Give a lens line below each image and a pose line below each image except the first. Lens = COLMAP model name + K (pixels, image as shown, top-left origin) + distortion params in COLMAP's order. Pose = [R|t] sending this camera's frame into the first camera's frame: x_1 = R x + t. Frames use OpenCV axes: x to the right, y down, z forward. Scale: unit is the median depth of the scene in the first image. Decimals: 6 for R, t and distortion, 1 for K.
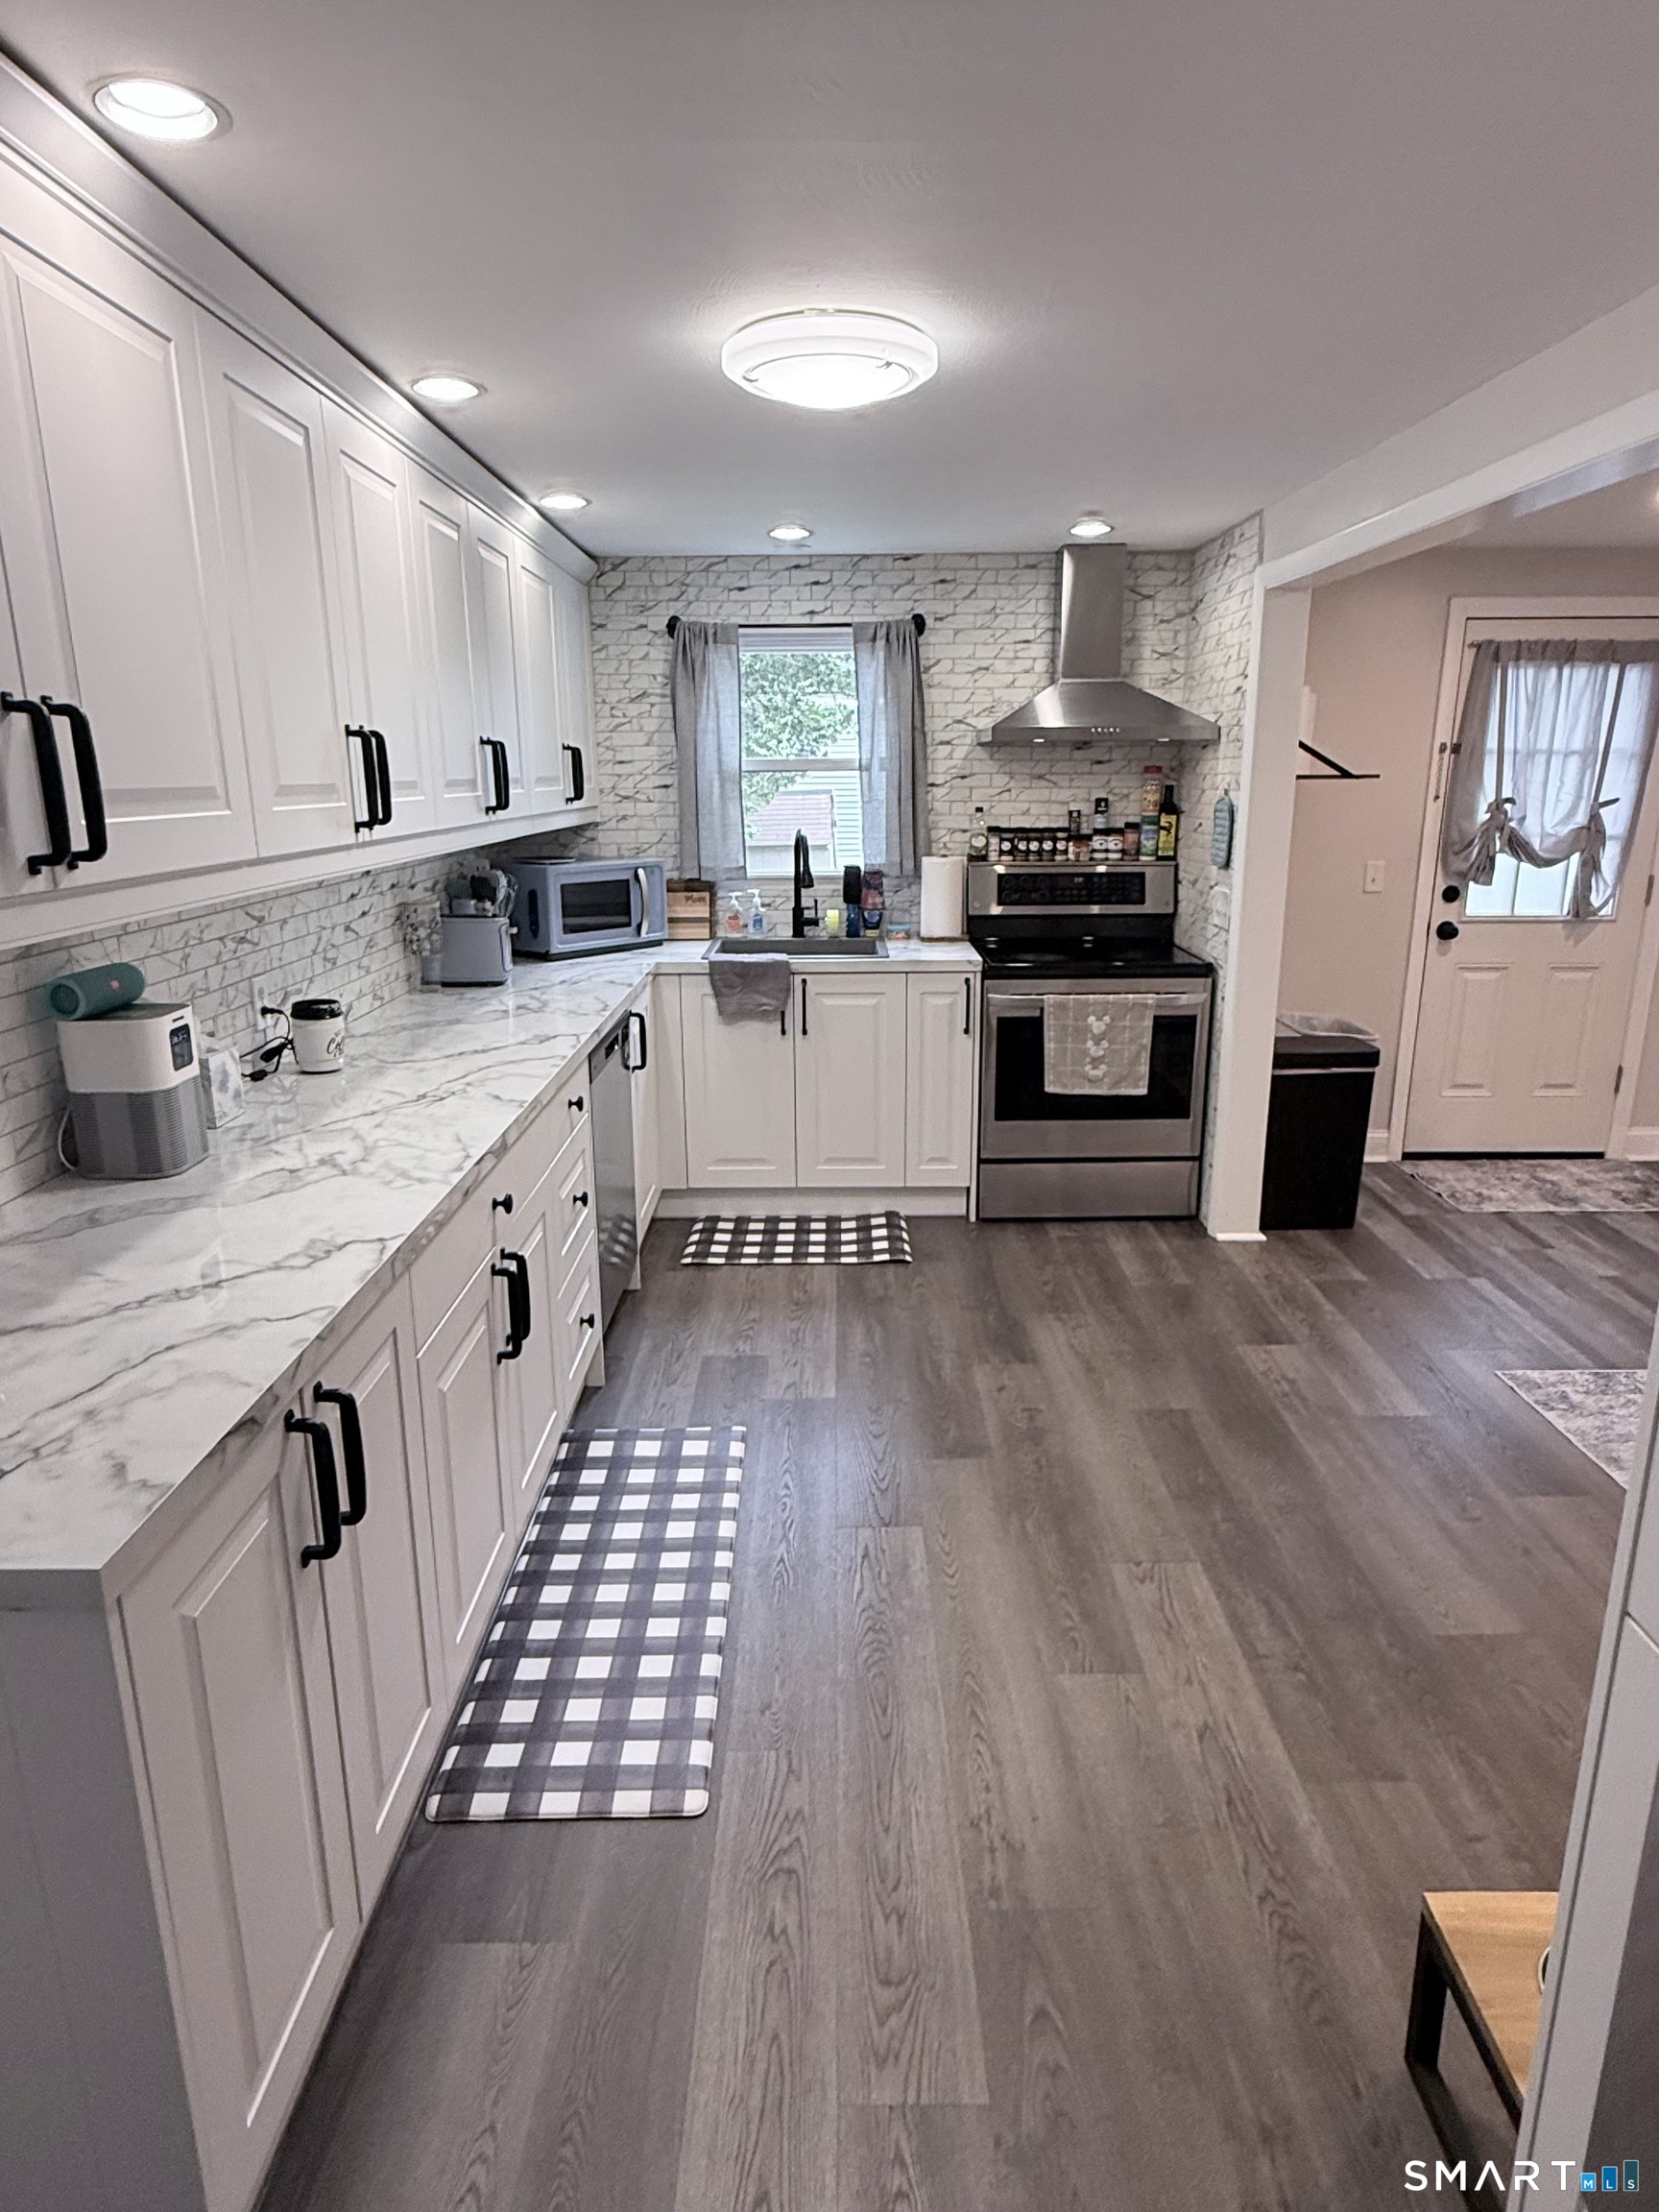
lens RADIAL K [[1286.7, 0, 829.5], [0, 1286.7, 1106.0], [0, 0, 1]] dist [-0.002217, -0.000060]
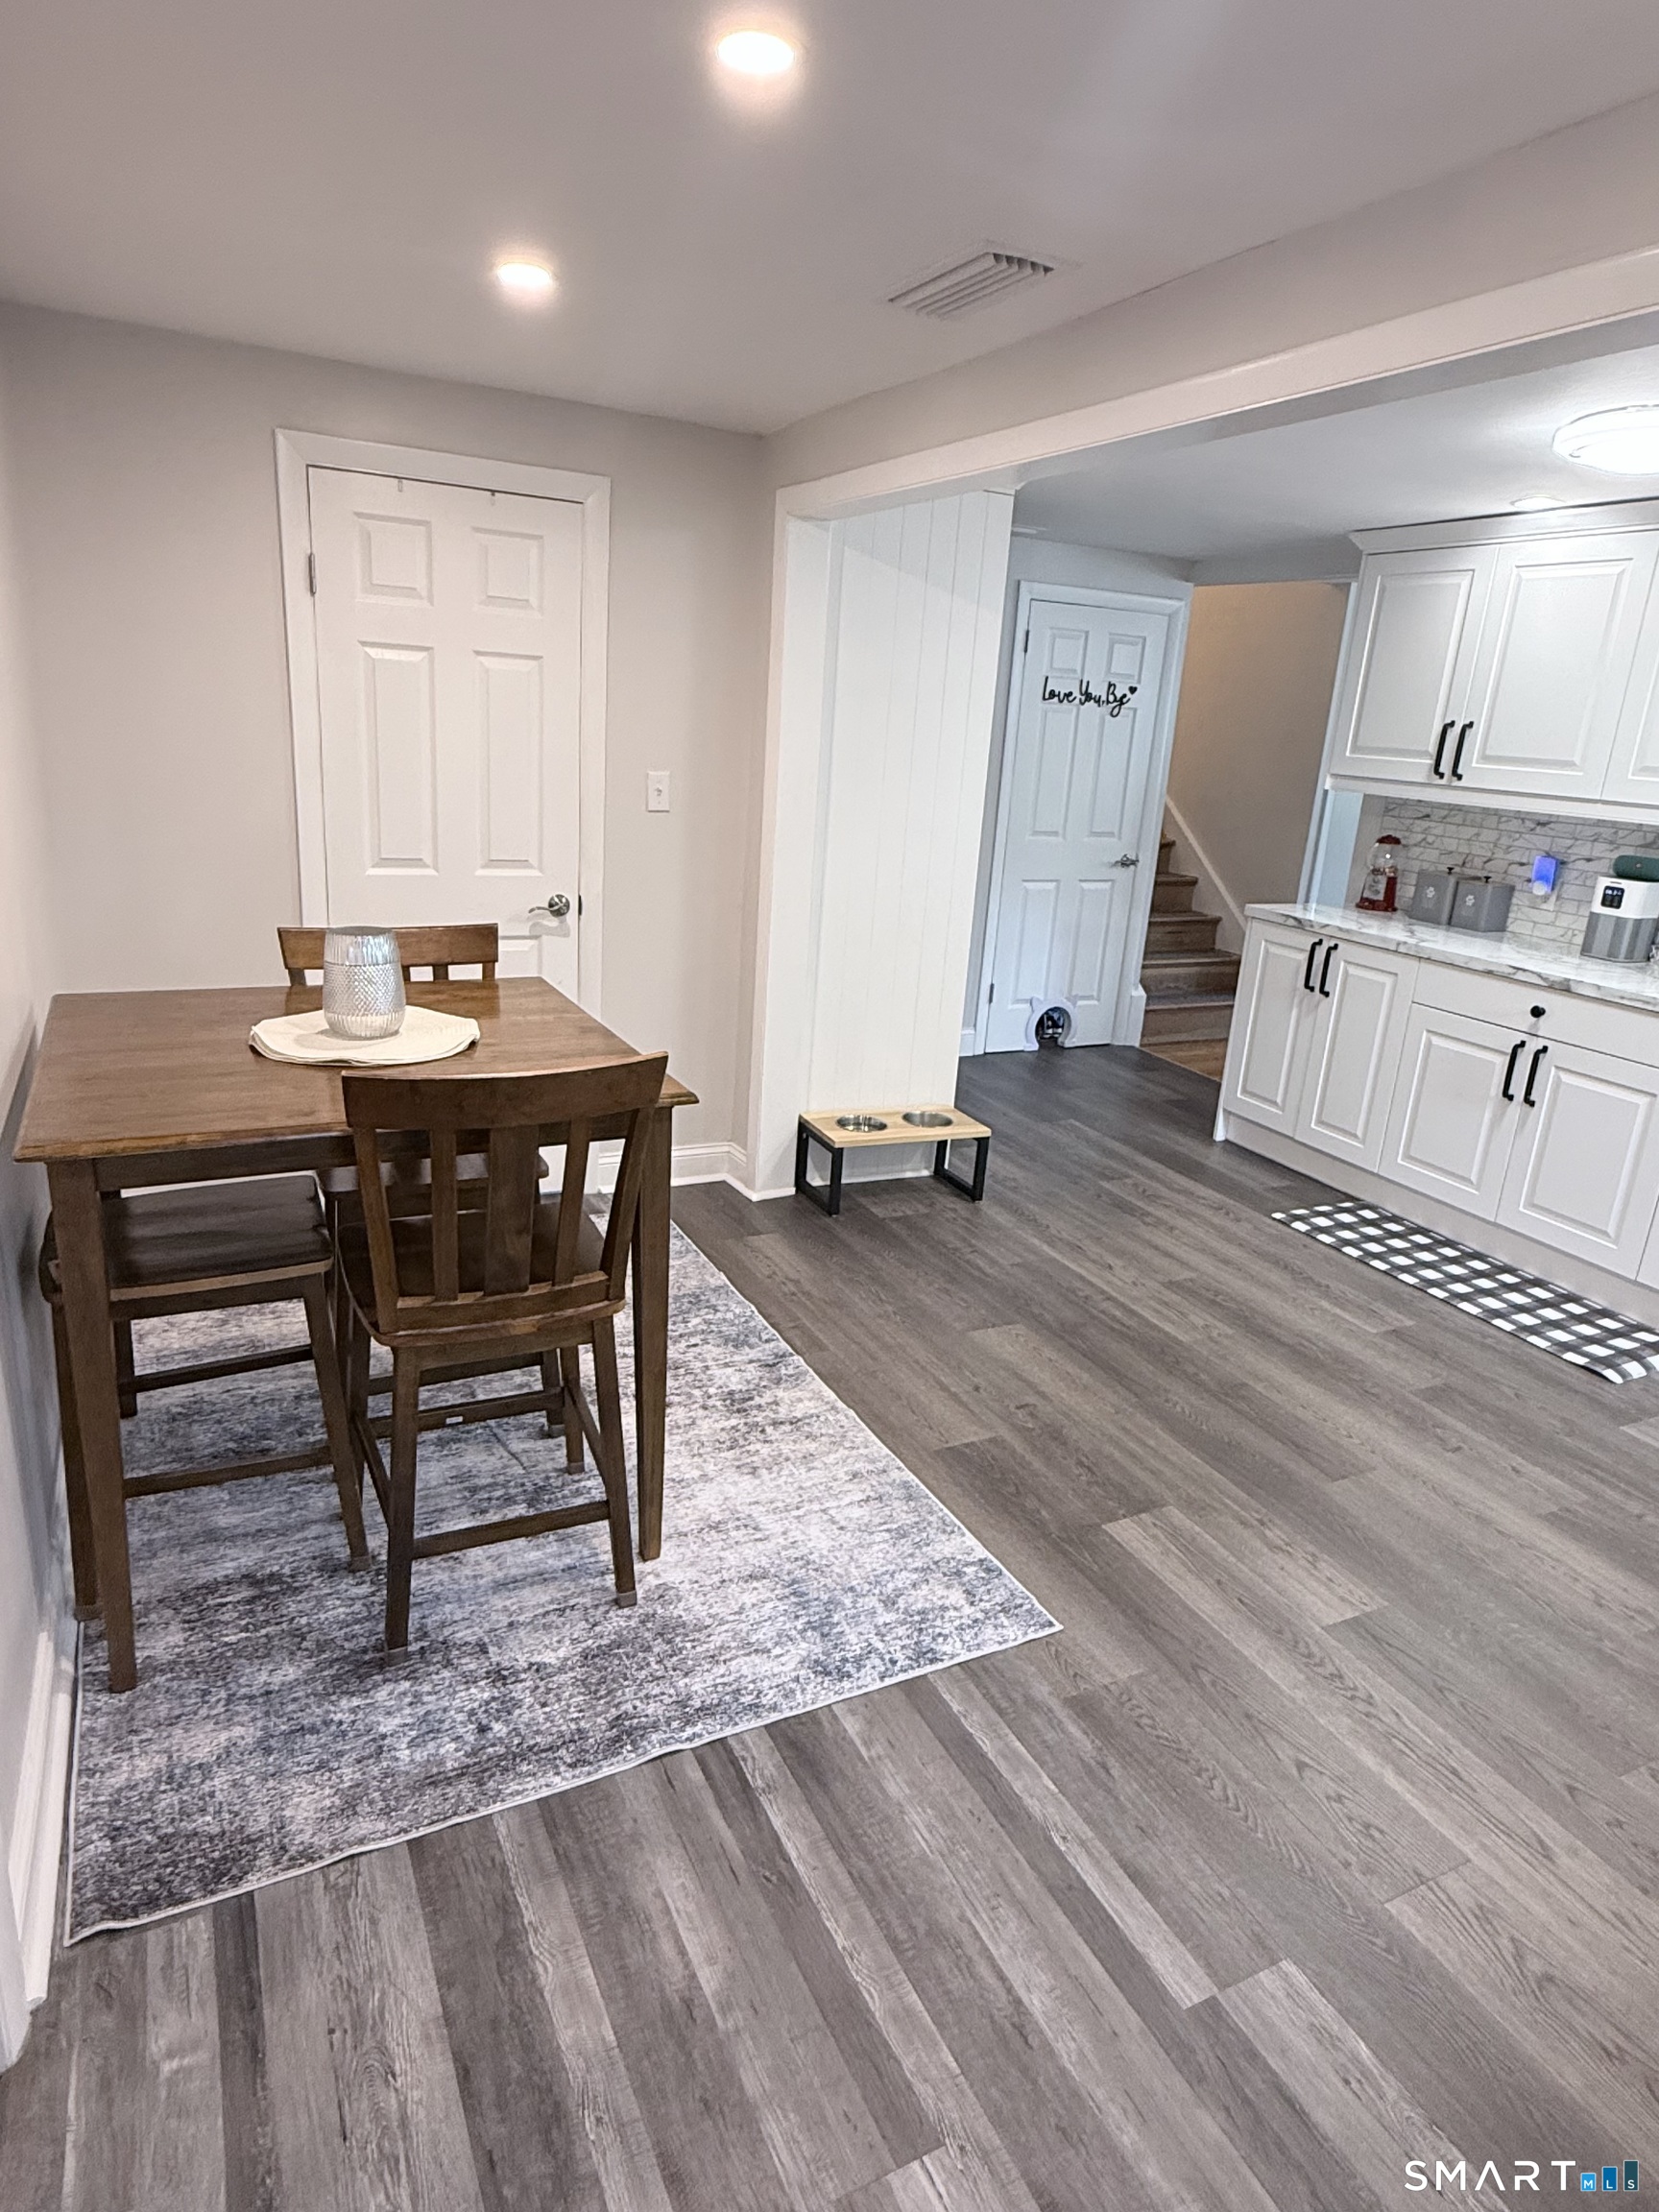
lens RADIAL K [[1286.7, 0, 829.5], [0, 1286.7, 1106.0], [0, 0, 1]] dist [-0.002217, -0.000060]
pose [[-0.893096, 0.082644, -0.442211, 1.147193], [-0.169731, 0.848432, 0.501353, -0.436115], [0.416619, 0.522814, -0.743703, 1.664430]]
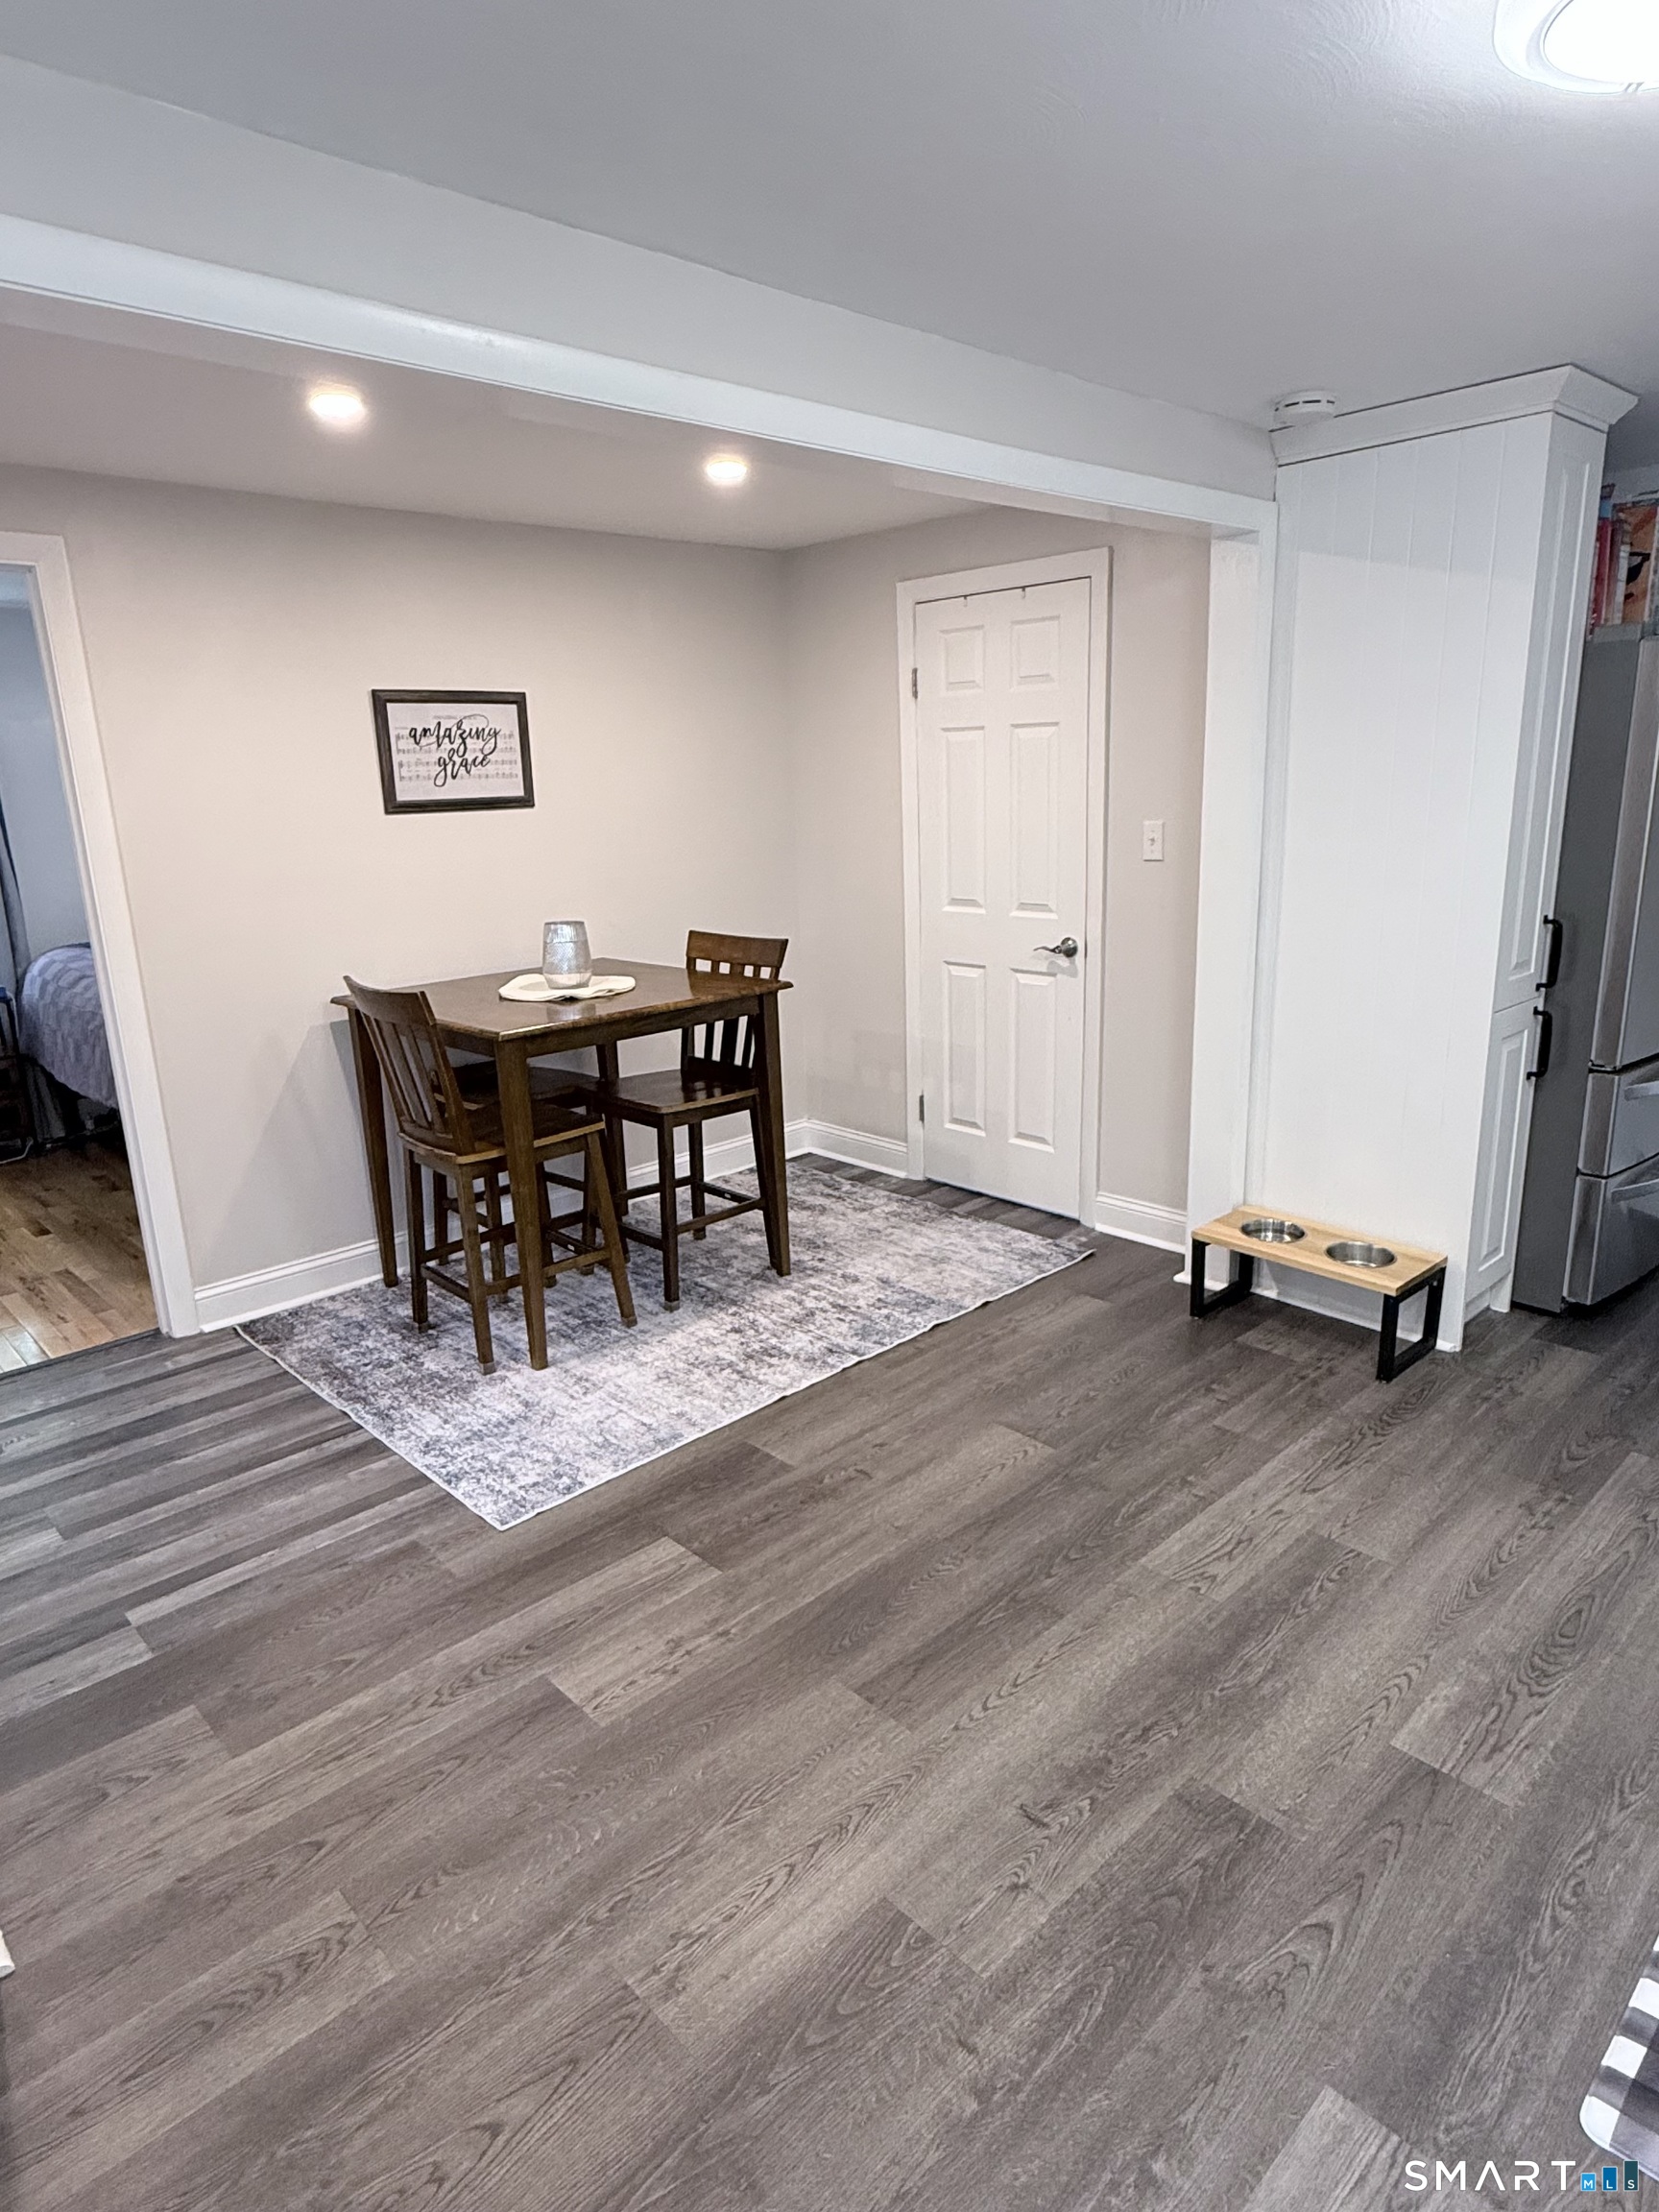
lens RADIAL K [[1286.7, 0, 829.5], [0, 1286.7, 1106.0], [0, 0, 1]] dist [-0.002217, -0.000060]
pose [[-0.692655, -0.151915, 0.705090, -0.175285], [0.221783, 0.885347, 0.408624, -0.382755], [-0.686325, 0.439412, -0.579547, 1.533348]]
